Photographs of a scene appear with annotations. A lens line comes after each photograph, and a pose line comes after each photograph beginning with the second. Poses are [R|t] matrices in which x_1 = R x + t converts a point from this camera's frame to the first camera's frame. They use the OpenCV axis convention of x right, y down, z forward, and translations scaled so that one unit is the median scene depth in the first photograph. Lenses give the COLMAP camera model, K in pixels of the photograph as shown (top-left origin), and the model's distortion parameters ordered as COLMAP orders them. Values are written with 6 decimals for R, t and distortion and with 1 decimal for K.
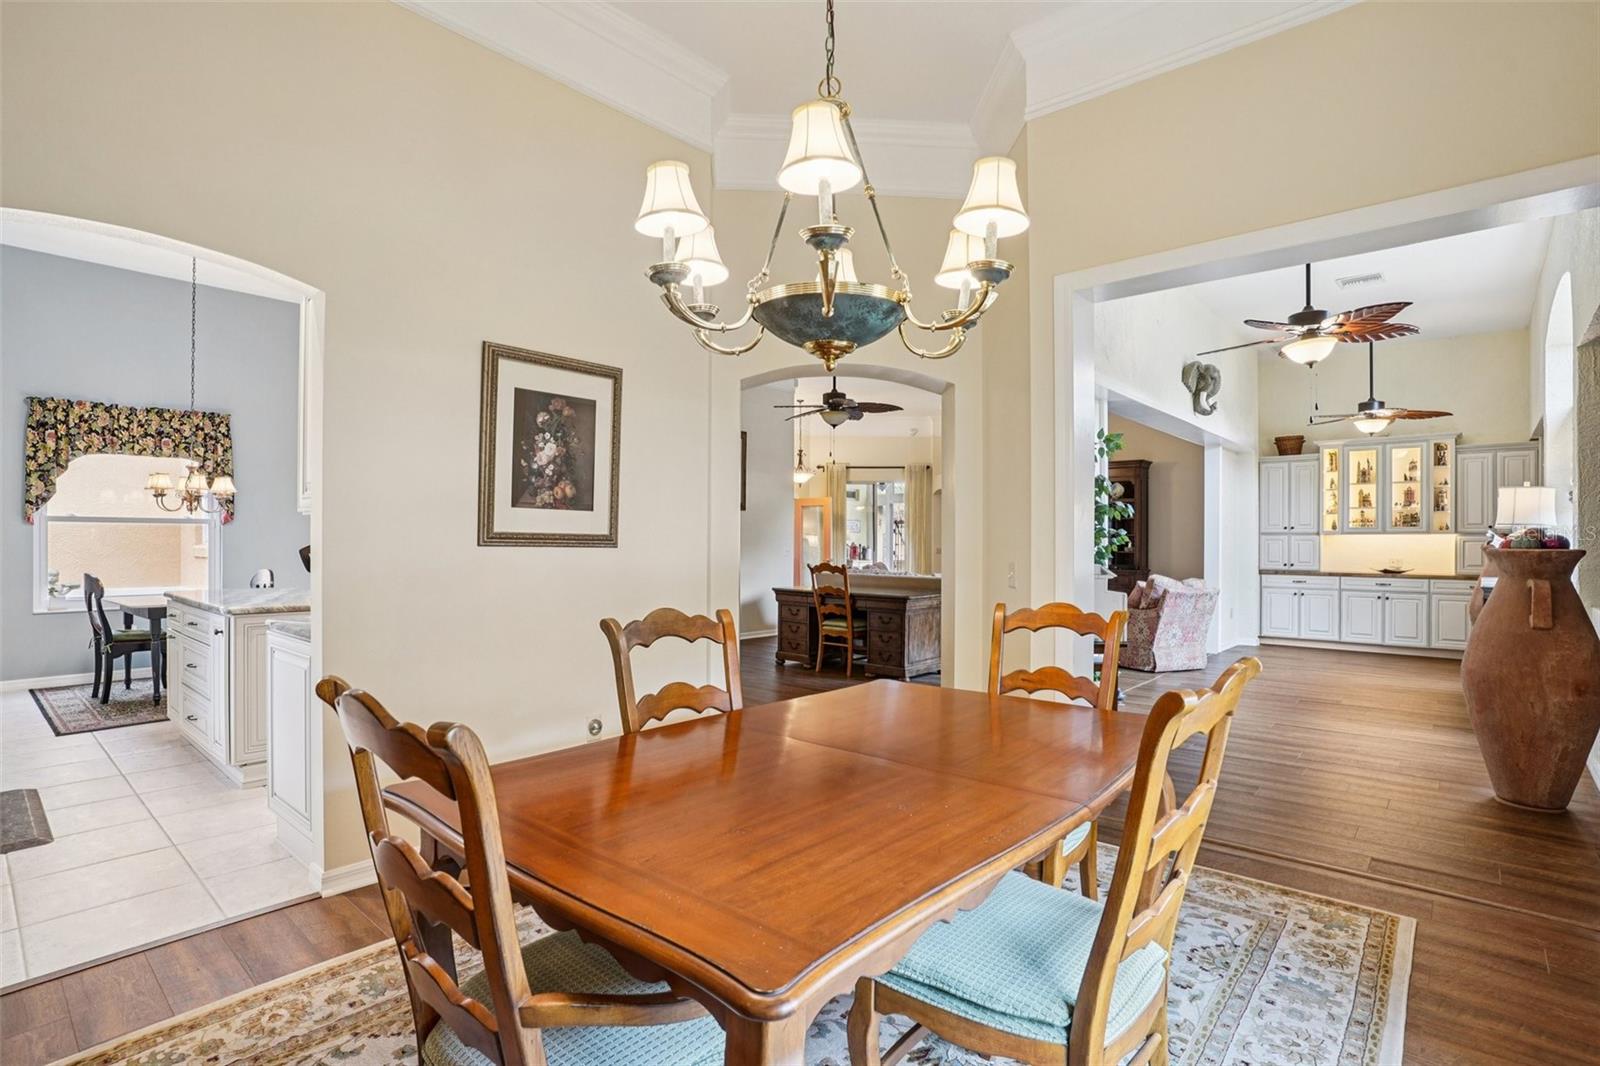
lens RADIAL K [[791.6, 0, 792.0], [0, 791.6, 537.7], [0, 0, 1]] dist [-0.073443, 0.035151]
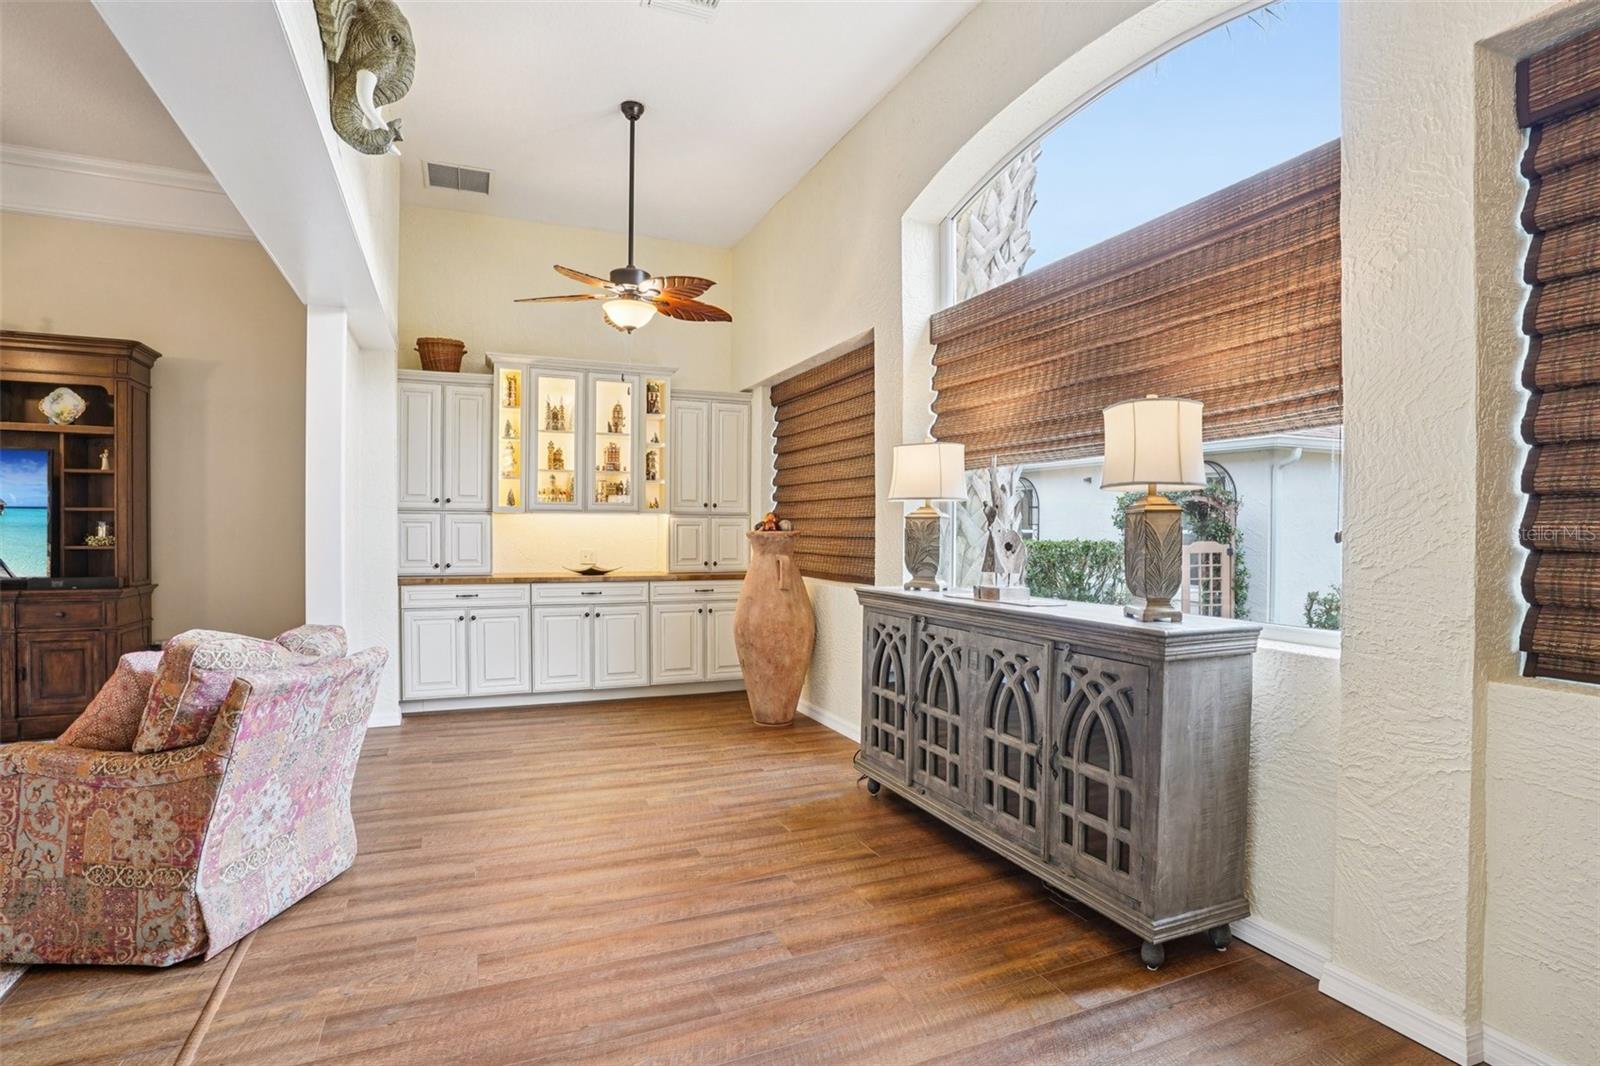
lens RADIAL K [[791.6, 0, 792.0], [0, 791.6, 537.7], [0, 0, 1]] dist [-0.073443, 0.035151]
pose [[0.420731, -0.011595, 0.907111, 0.253660], [-0.004060, 0.999884, 0.014665, 0.005530], [-0.907176, -0.009853, 0.420635, 0.574179]]
